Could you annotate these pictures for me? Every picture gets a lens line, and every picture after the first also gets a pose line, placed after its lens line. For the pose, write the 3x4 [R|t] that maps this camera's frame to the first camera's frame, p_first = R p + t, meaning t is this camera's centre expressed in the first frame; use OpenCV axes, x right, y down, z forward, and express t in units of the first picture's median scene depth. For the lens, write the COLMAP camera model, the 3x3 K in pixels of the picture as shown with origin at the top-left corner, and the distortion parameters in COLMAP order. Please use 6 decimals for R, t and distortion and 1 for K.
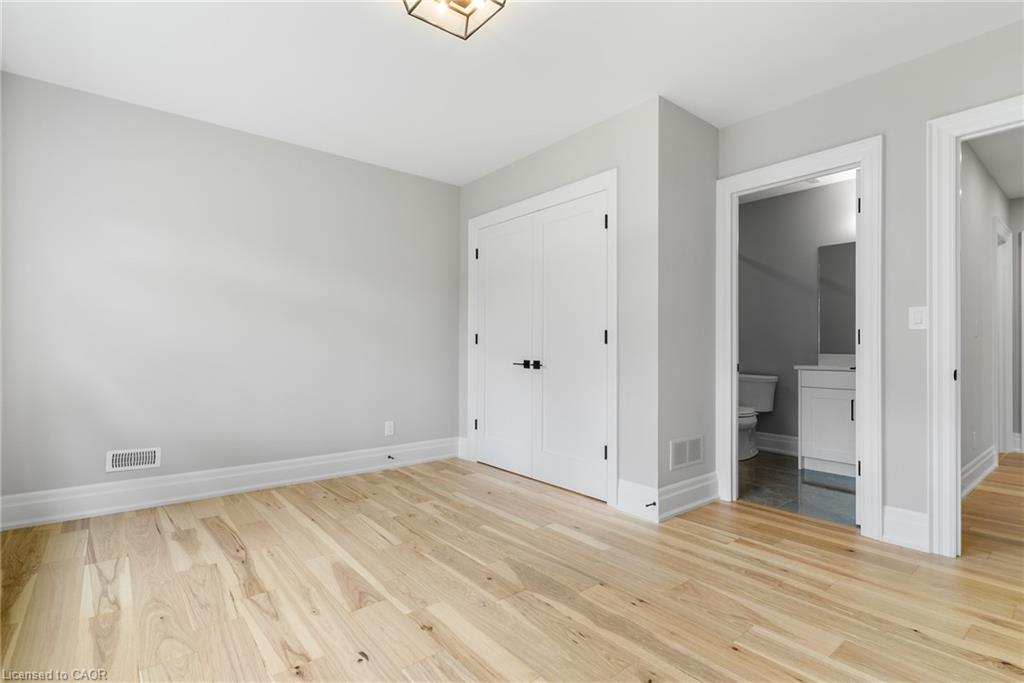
lens RADIAL K [[493.9, 0, 512.0], [0, 493.9, 343.1], [0, 0, 1]] dist [0.005272, -0.000592]
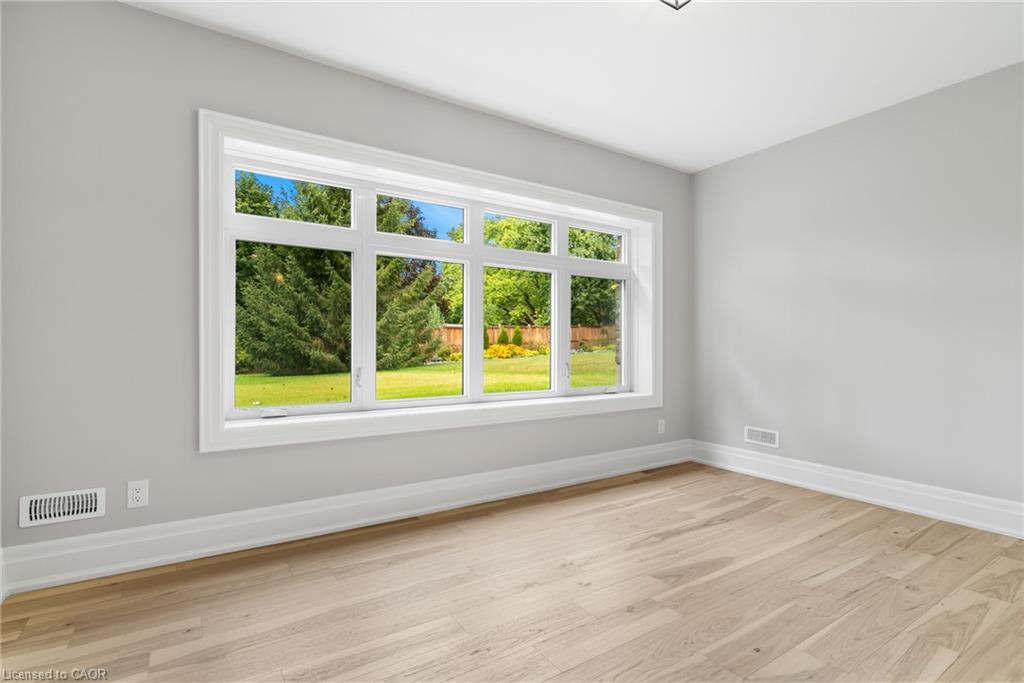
lens RADIAL K [[493.9, 0, 511.9], [0, 493.9, 345.0], [0, 0, 1]] dist [0.005272, -0.000592]
pose [[-0.105809, -0.007590, -0.994357, 0.596284], [0.005638, 0.999950, -0.008233, 0.012319], [0.994370, -0.006477, -0.105761, 0.566529]]
